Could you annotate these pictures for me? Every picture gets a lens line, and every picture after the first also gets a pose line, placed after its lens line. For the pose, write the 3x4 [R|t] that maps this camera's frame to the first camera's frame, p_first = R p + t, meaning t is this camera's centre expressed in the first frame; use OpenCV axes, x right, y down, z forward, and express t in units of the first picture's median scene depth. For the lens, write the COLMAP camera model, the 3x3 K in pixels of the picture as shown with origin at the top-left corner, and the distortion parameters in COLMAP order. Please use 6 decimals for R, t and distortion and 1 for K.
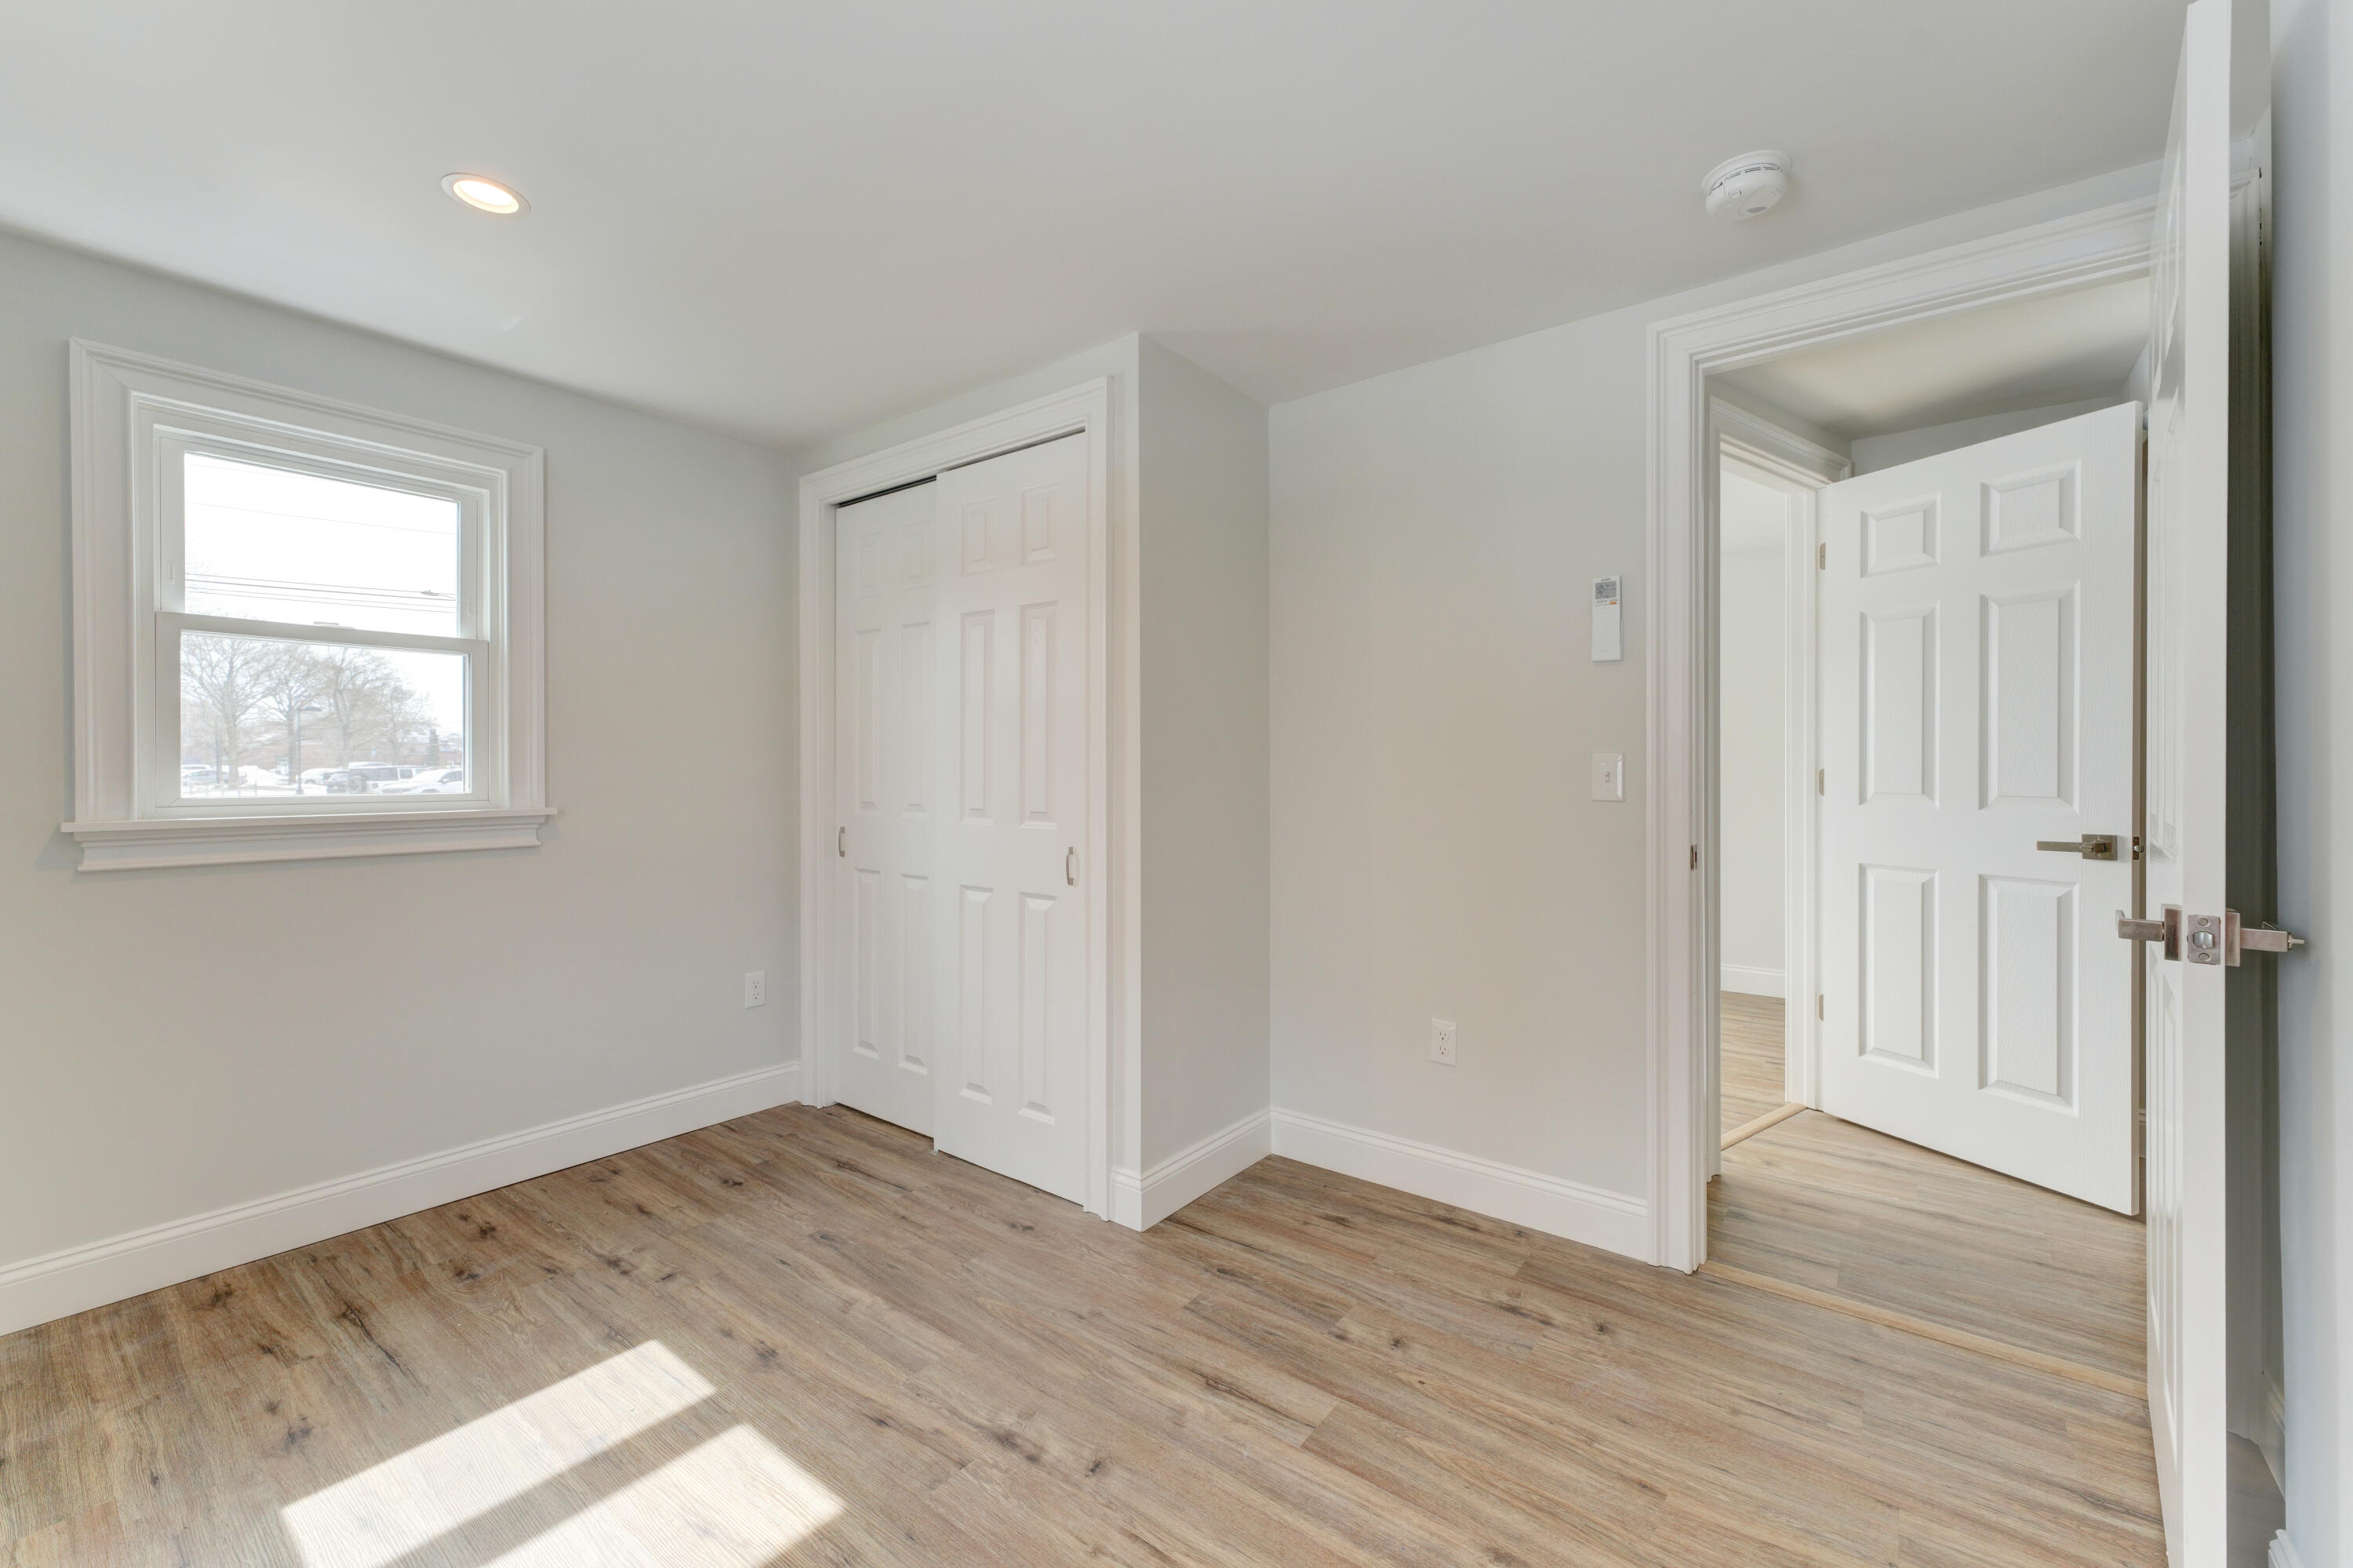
lens RADIAL K [[956.4, 0, 1194.3], [0, 956.4, 755.0], [0, 0, 1]] dist [0.018802, -0.000104]
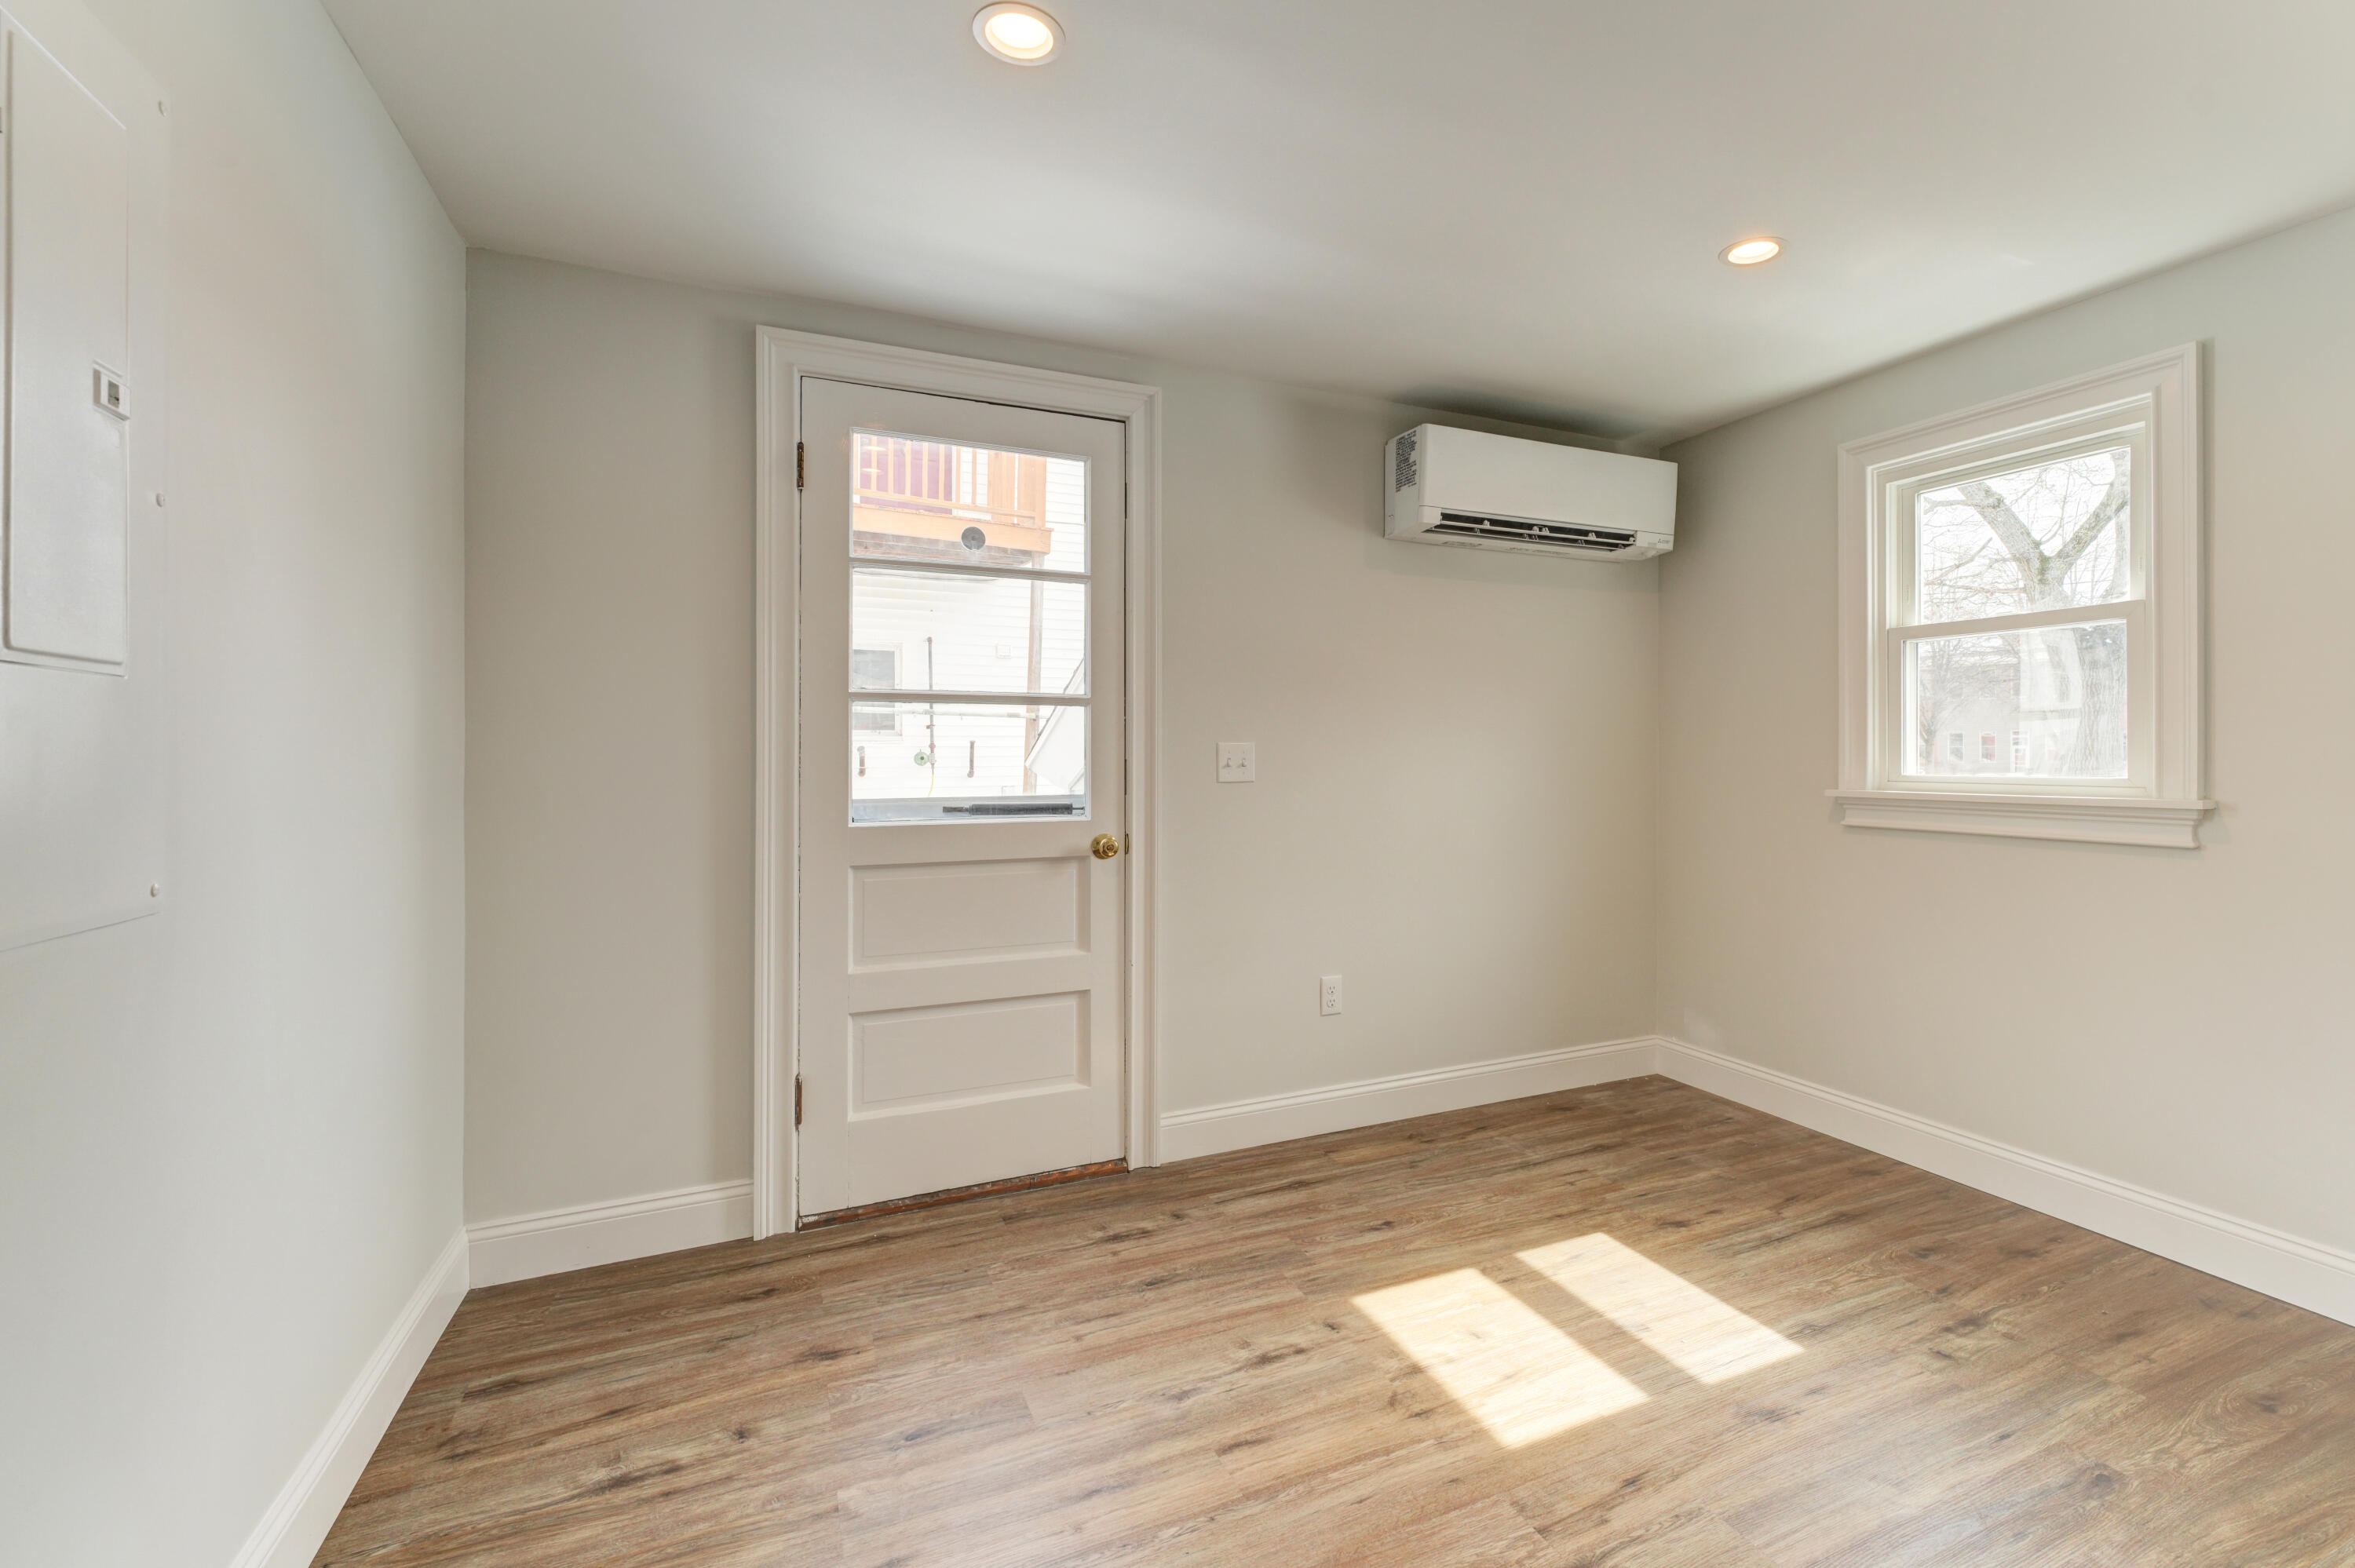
lens RADIAL K [[957.0, 0, 1195.4], [0, 957.0, 754.9], [0, 0, 1]] dist [0.018802, -0.000104]
pose [[-0.465964, 0.000011, -0.884804, 0.499806], [0.014360, 0.999868, -0.007550, 0.017006], [0.884687, -0.016224, -0.465902, 0.821351]]
